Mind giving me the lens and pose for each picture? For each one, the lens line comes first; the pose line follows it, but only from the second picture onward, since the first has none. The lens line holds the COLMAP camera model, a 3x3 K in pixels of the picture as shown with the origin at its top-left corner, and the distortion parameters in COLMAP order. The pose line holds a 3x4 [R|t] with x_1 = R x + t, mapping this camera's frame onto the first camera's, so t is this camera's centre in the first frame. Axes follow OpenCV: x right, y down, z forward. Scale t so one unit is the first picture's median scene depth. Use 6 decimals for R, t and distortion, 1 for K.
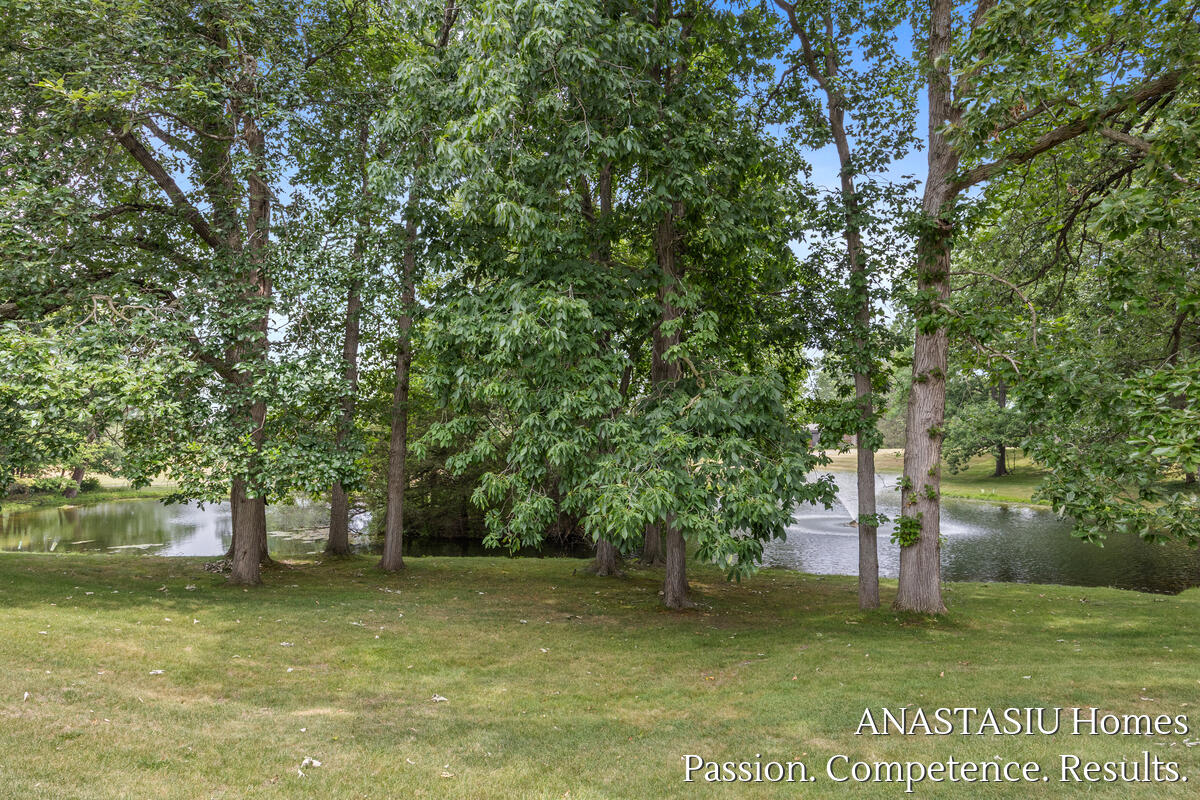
lens RADIAL K [[675.8, 0, 601.9], [0, 675.8, 403.0], [0, 0, 1]] dist [-0.000935, 0.000100]
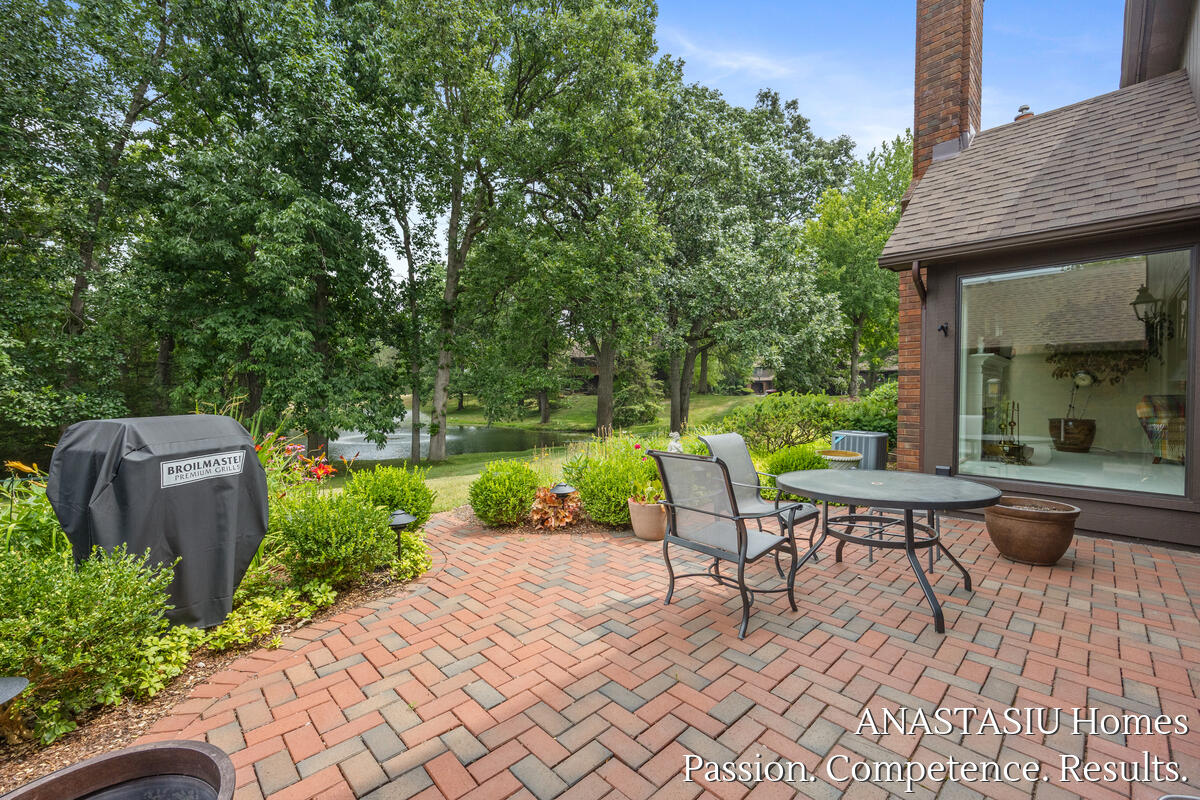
lens RADIAL K [[478.2, 0, 602.5], [0, 478.2, 399.8], [0, 0, 1]] dist [-0.008207, 0.000875]
pose [[0.677002, -0.001786, 0.735979, -0.414413], [-0.056819, 0.996886, 0.054685, -0.046004], [-0.733785, -0.078840, 0.674792, -0.620168]]
